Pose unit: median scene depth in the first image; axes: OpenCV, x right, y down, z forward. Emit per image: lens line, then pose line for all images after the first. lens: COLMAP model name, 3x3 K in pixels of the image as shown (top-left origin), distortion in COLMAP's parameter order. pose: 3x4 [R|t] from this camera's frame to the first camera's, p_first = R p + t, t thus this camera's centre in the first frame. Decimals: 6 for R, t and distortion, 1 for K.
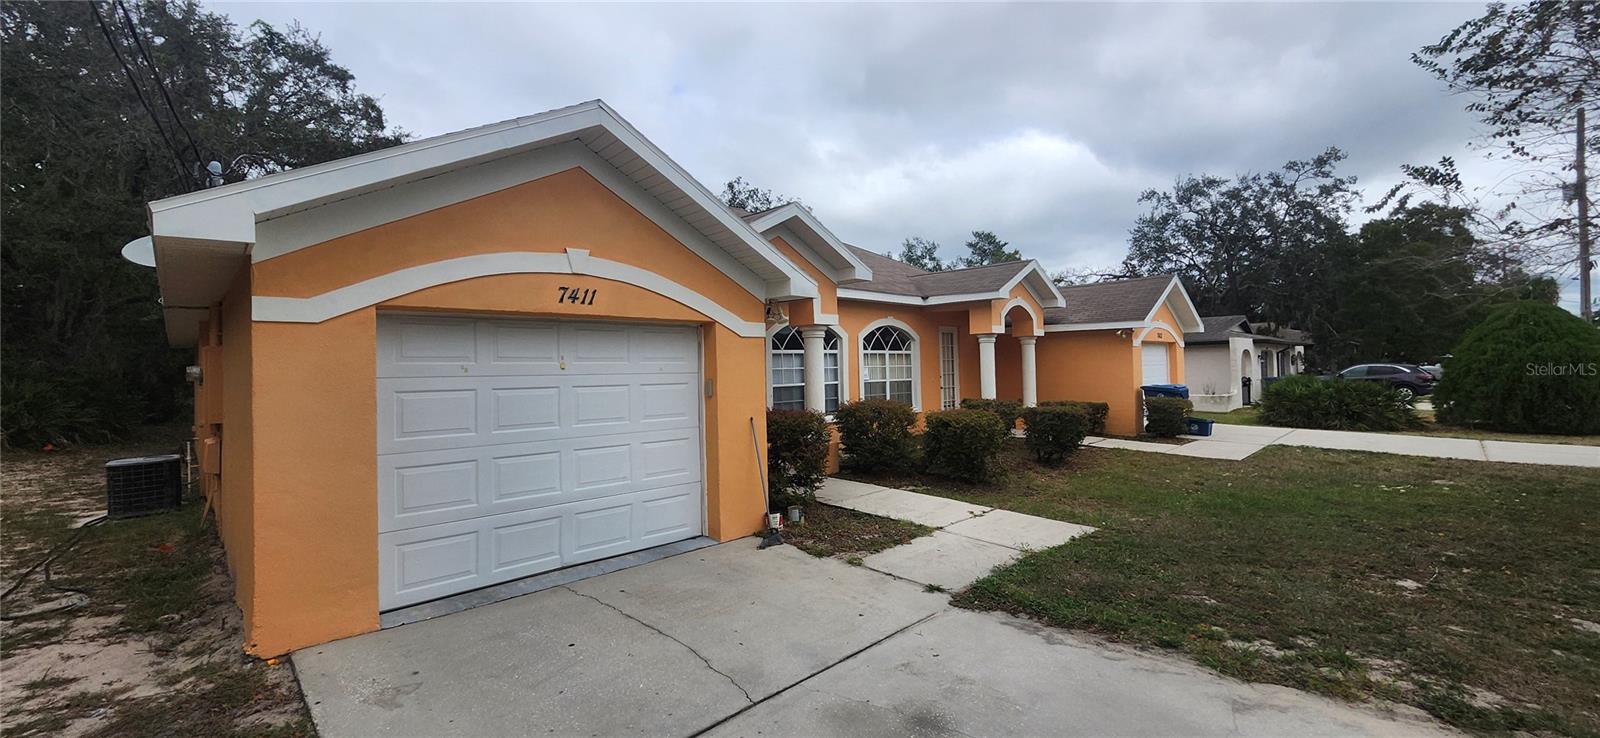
lens RADIAL K [[647.2, 0, 806.6], [0, 647.2, 368.5], [0, 0, 1]] dist [0.003836, -0.001608]
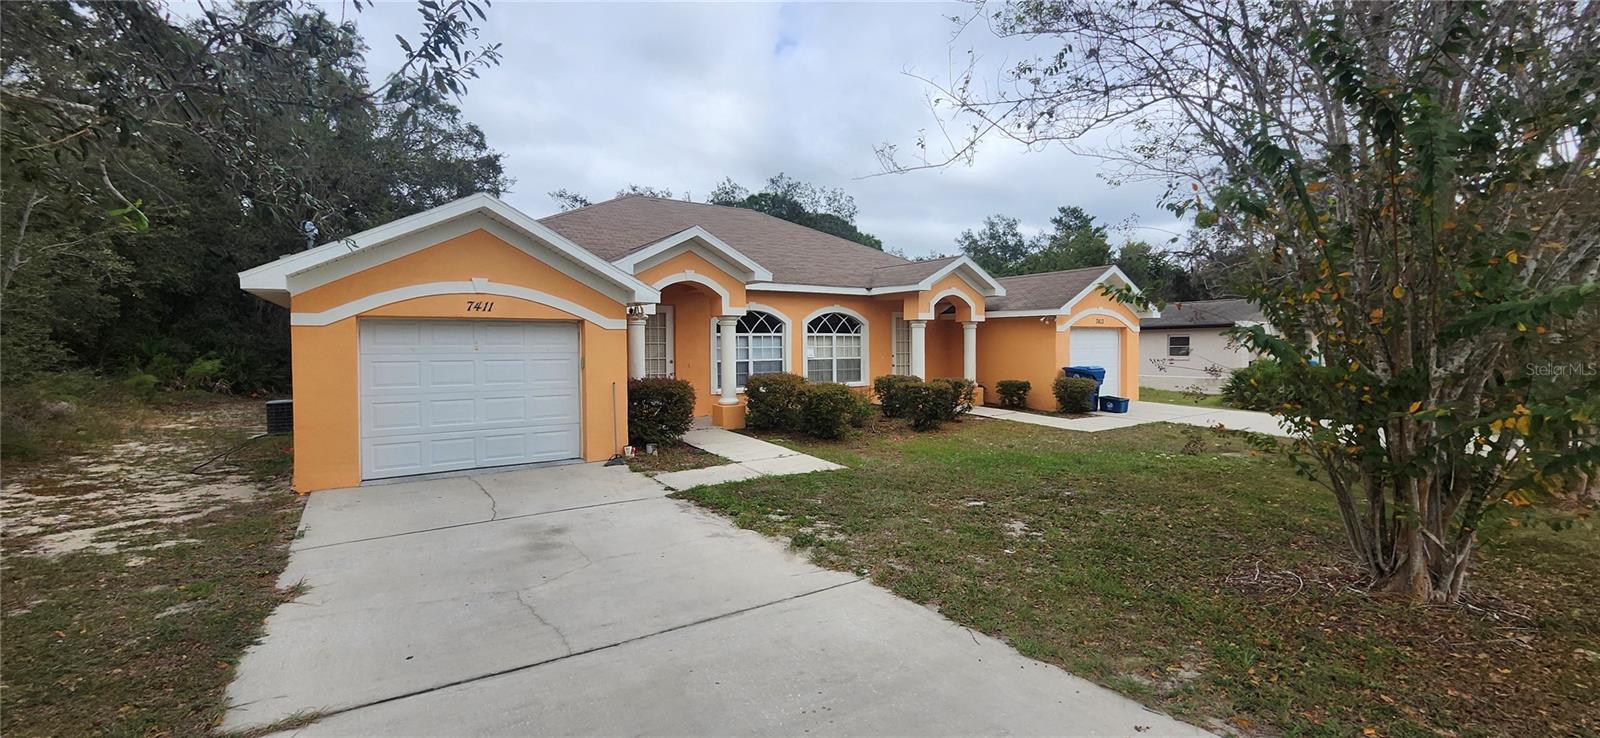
lens RADIAL K [[647.2, 0, 805.7], [0, 647.2, 364.0], [0, 0, 1]] dist [0.003836, -0.001608]
pose [[0.982507, 0.017914, -0.185363, 0.298734], [-0.011781, 0.999348, 0.034135, -0.011365], [0.185854, -0.031354, 0.982077, -0.187044]]
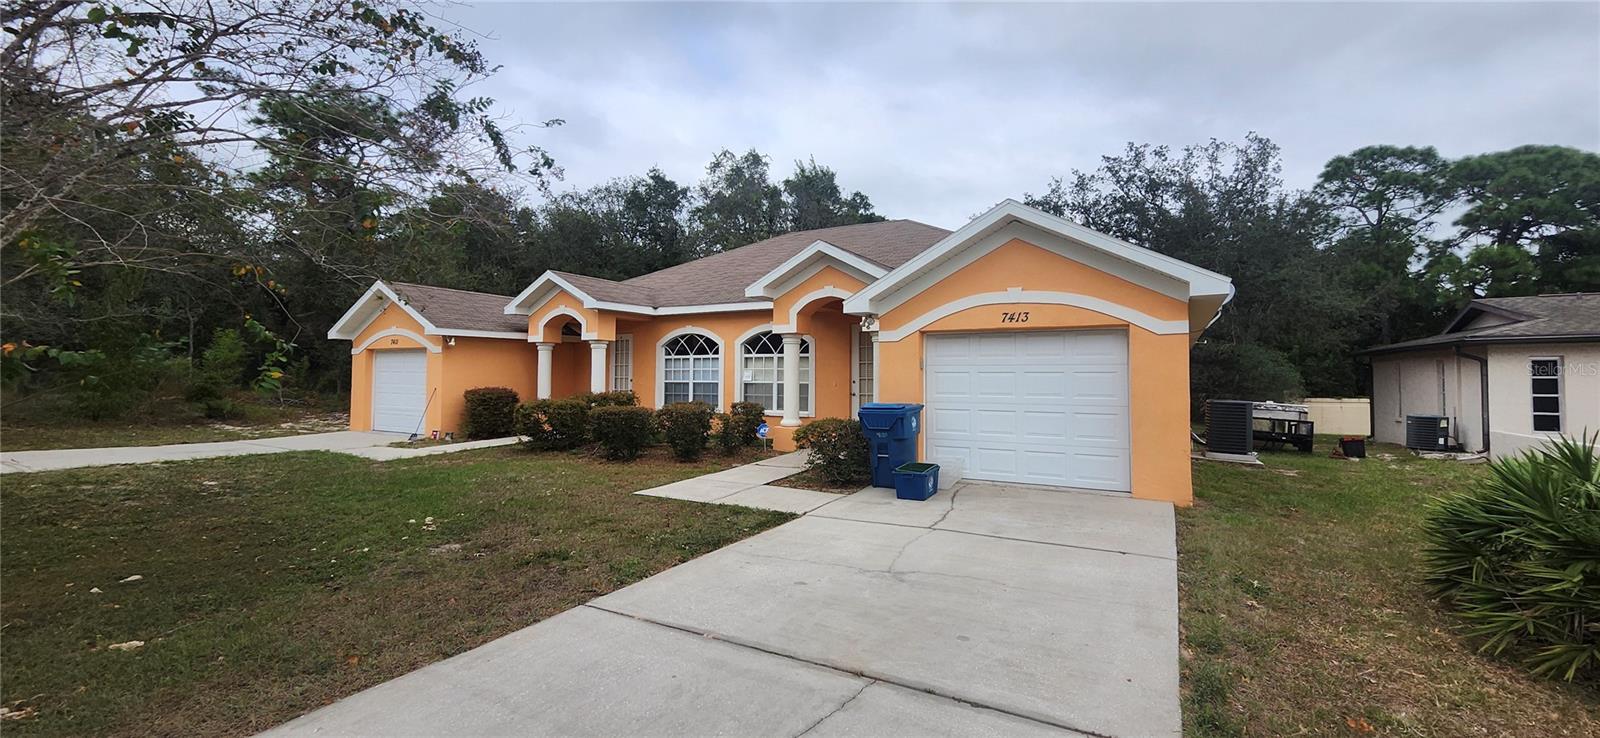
lens RADIAL K [[647.2, 0, 805.7], [0, 647.2, 363.0], [0, 0, 1]] dist [0.003836, -0.001608]
pose [[0.301366, 0.009766, -0.953459, 1.173304], [-0.009860, 0.999926, 0.007125, -0.021638], [0.953458, 0.007254, 0.301440, 0.734358]]
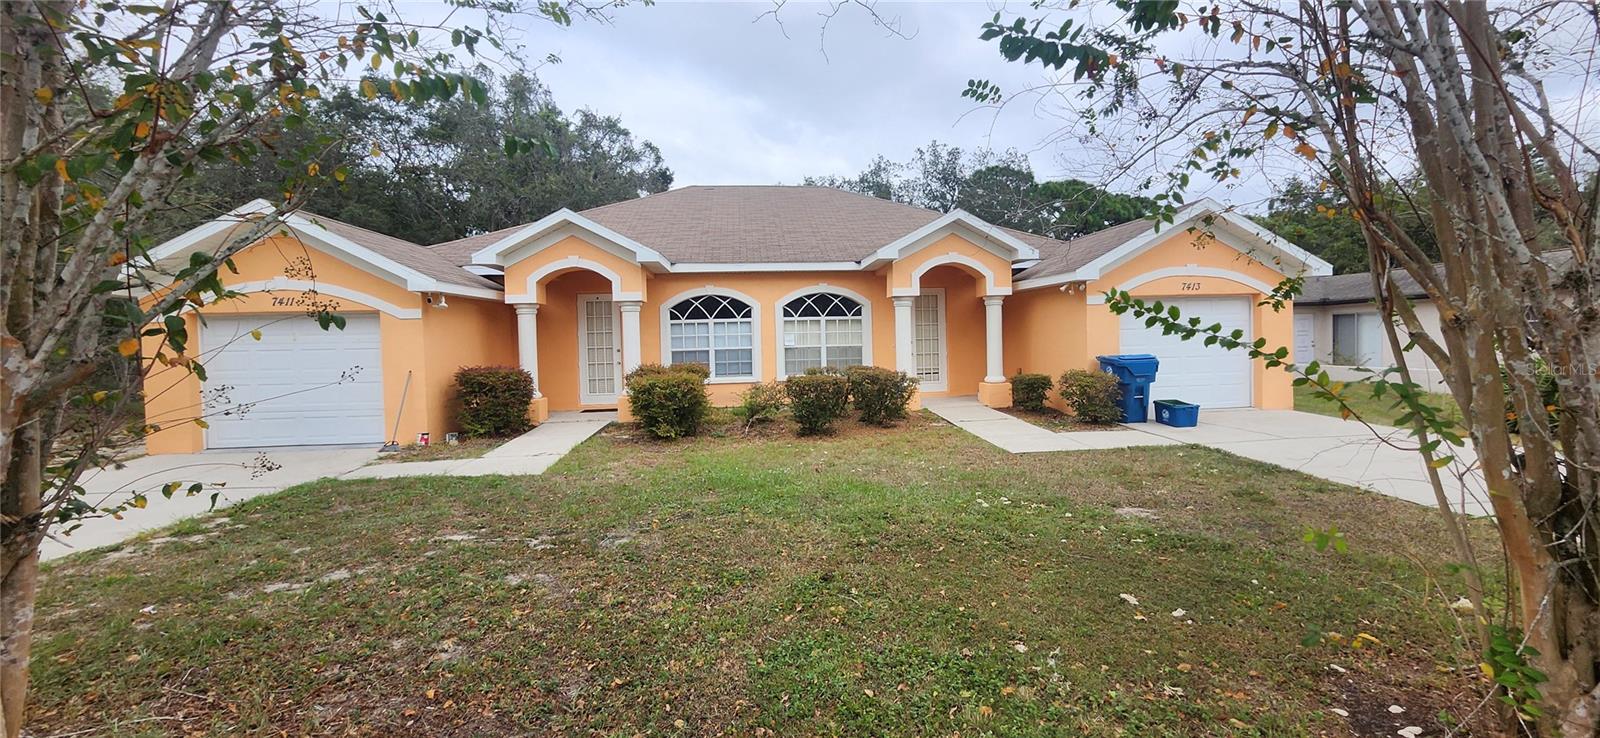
lens RADIAL K [[647.2, 0, 809.9], [0, 647.2, 341.6], [0, 0, 1]] dist [0.003836, -0.001608]
pose [[0.769708, 0.003962, -0.638383, 0.773848], [0.009143, 0.999810, 0.017229, -0.006168], [0.638330, -0.019098, 0.769526, 0.199219]]
